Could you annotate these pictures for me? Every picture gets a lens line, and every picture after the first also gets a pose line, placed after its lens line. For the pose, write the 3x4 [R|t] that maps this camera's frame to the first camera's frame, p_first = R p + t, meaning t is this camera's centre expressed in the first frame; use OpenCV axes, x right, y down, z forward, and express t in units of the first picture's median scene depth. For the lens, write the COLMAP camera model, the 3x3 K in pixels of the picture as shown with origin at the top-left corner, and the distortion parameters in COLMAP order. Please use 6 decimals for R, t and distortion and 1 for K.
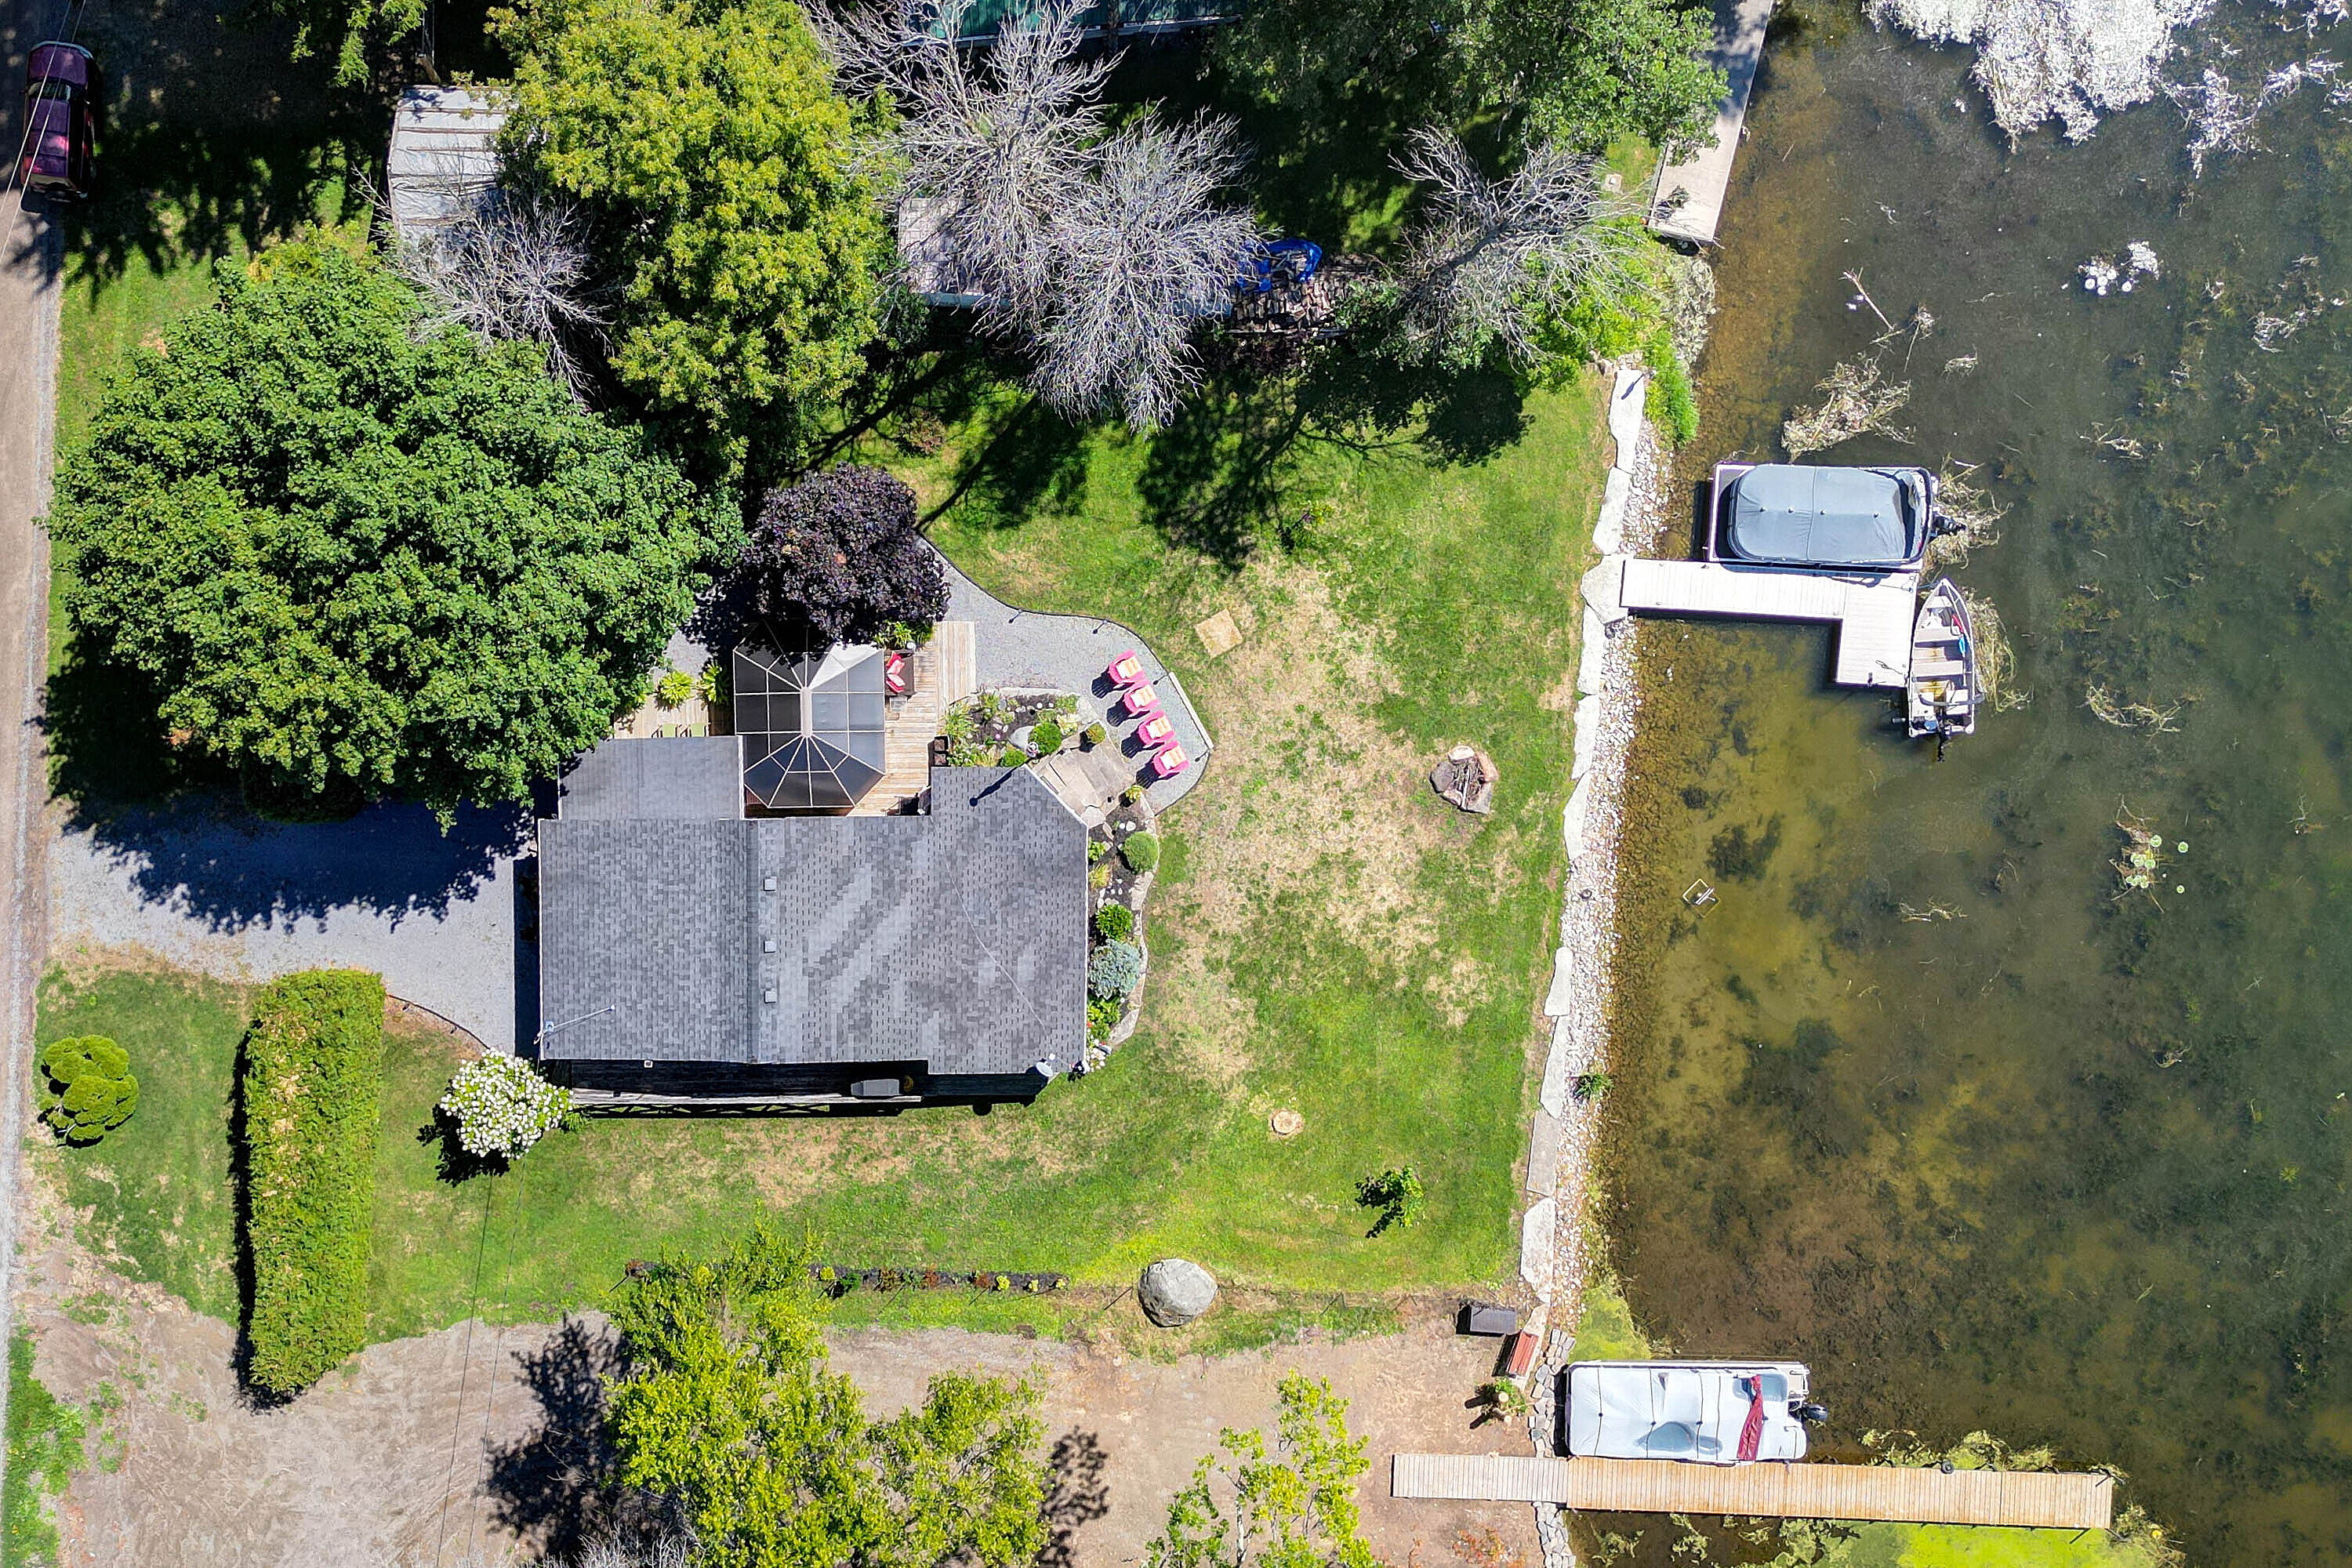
lens RADIAL K [[1946.8, 0, 1165.7], [0, 1946.8, 768.7], [0, 0, 1]] dist [0.134899, -0.230608]
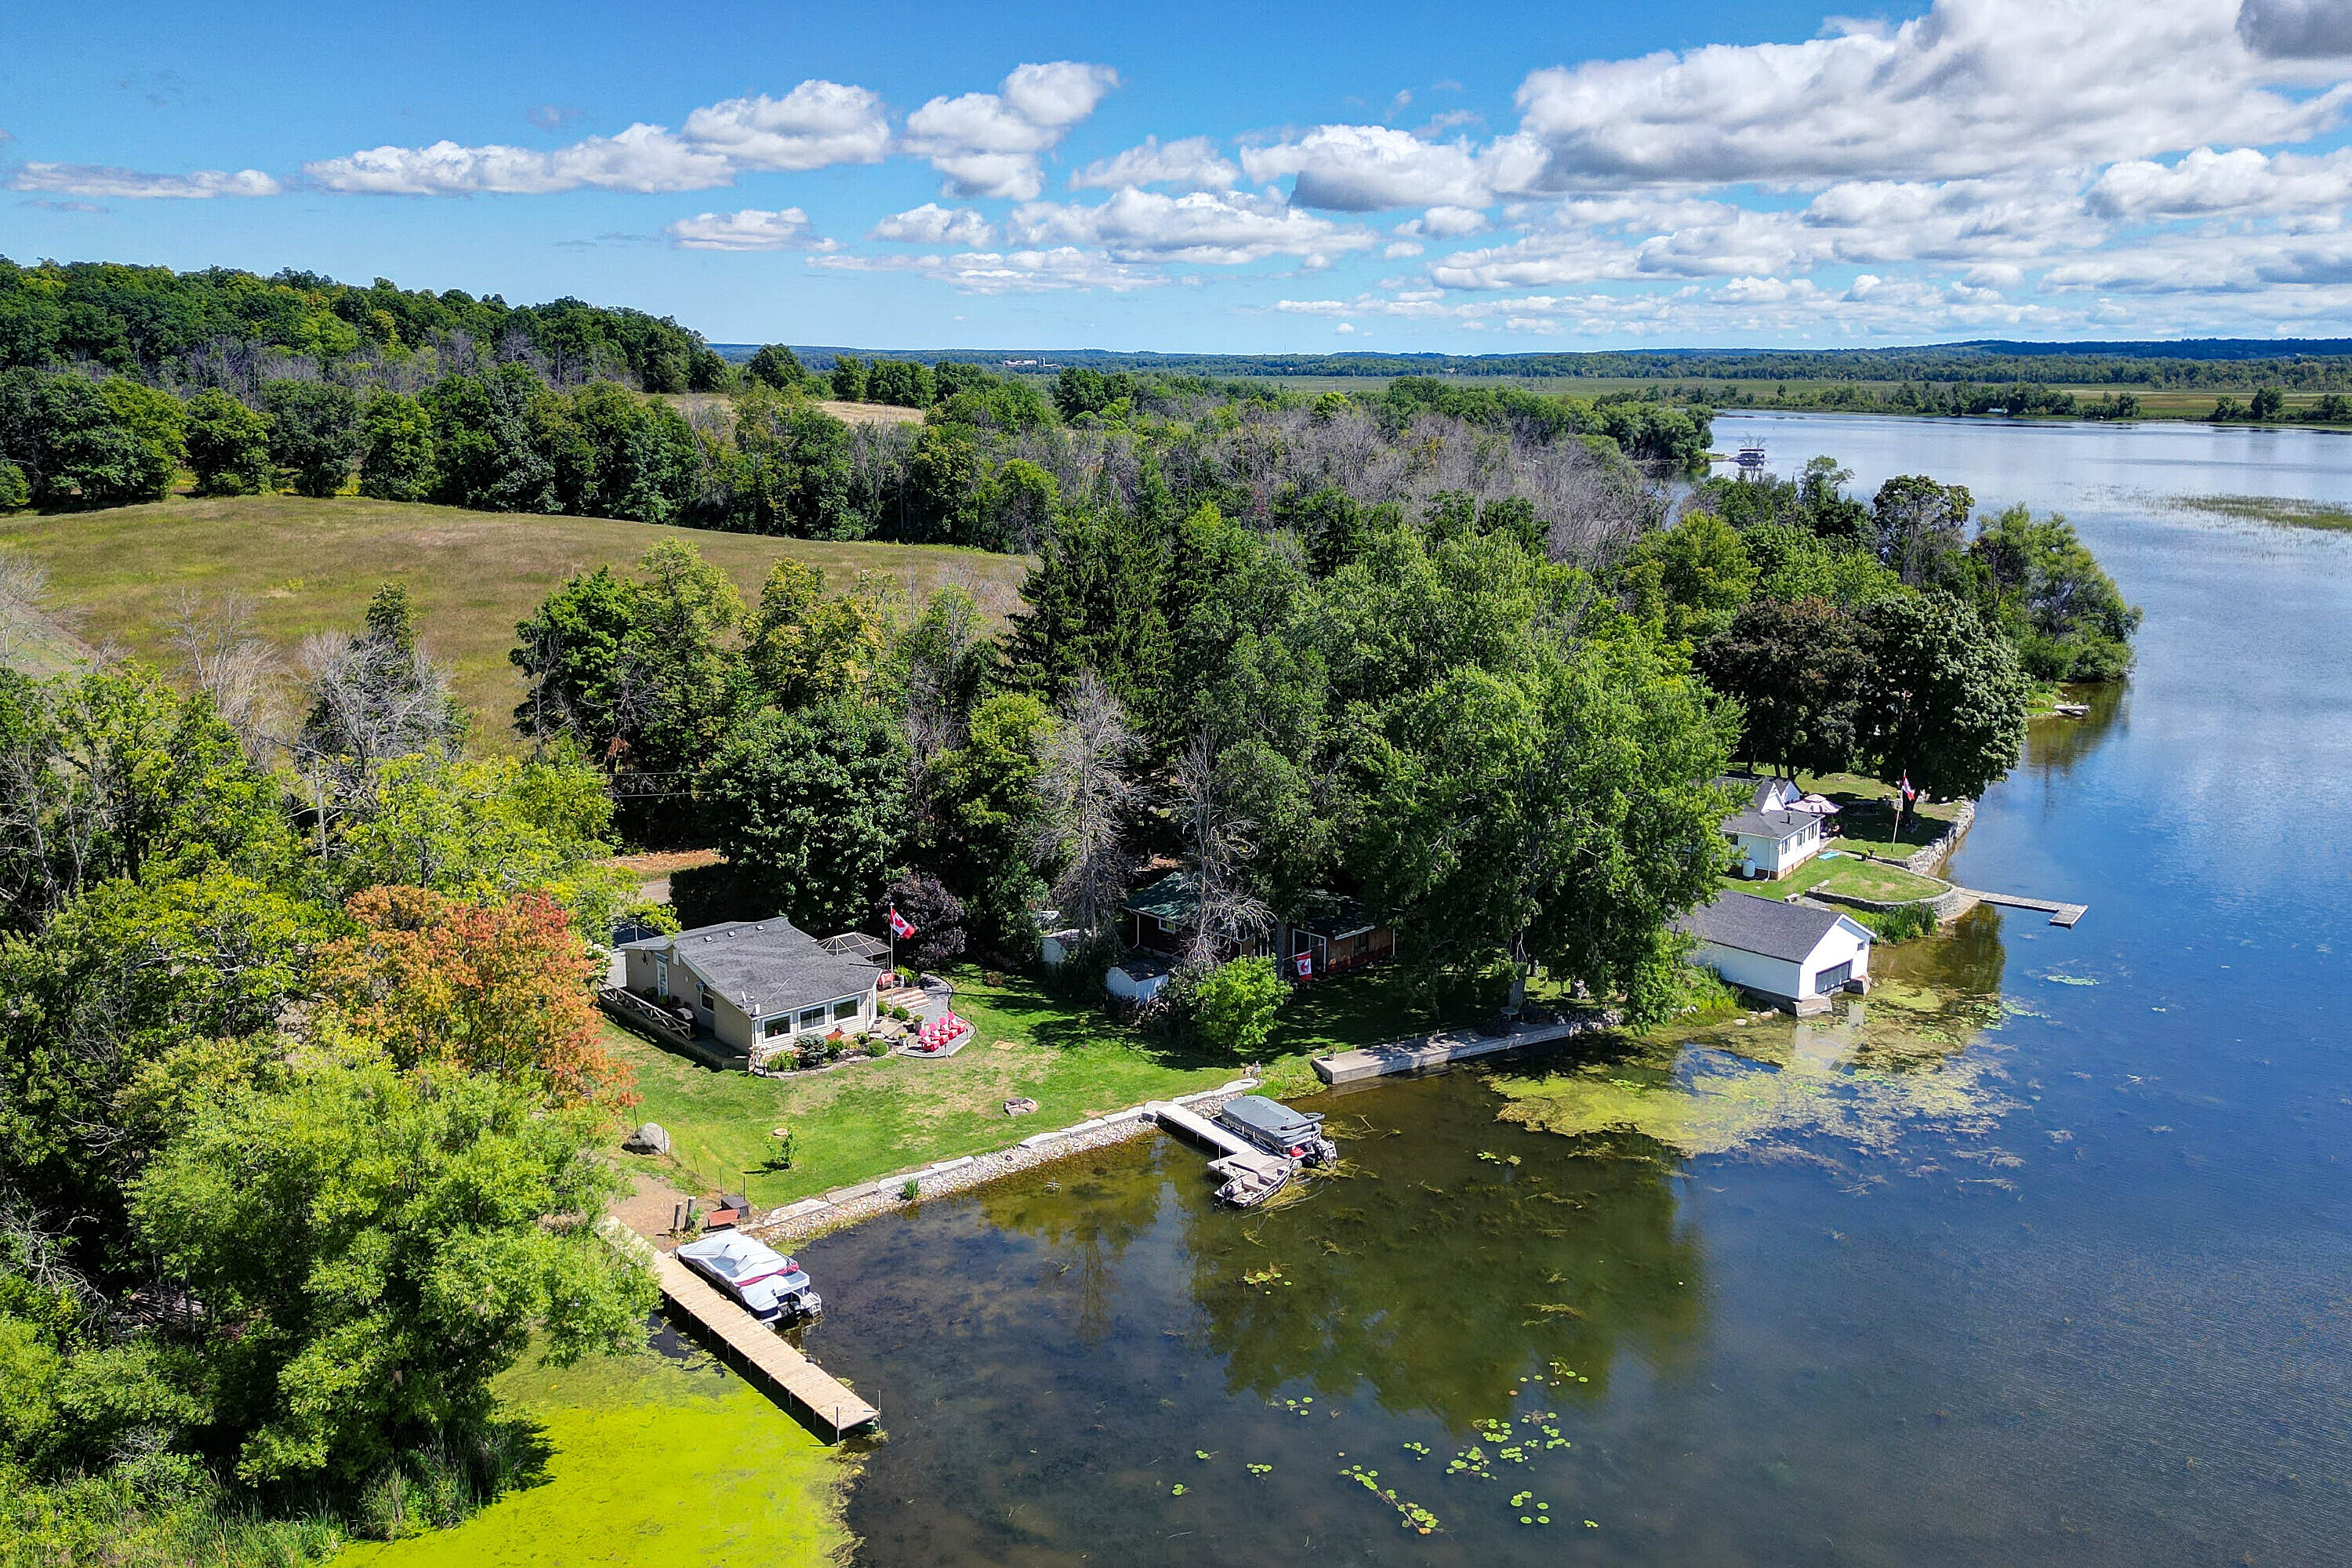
lens RADIAL K [[1954.9, 0, 1168.8], [0, 1954.9, 769.3], [0, 0, 1]] dist [0.090758, -0.106416]
pose [[0.660488, 0.190966, -0.726145, 1.395872], [-0.746156, 0.059124, -0.663141, 1.003910], [-0.083705, 0.979814, 0.181541, 0.396780]]
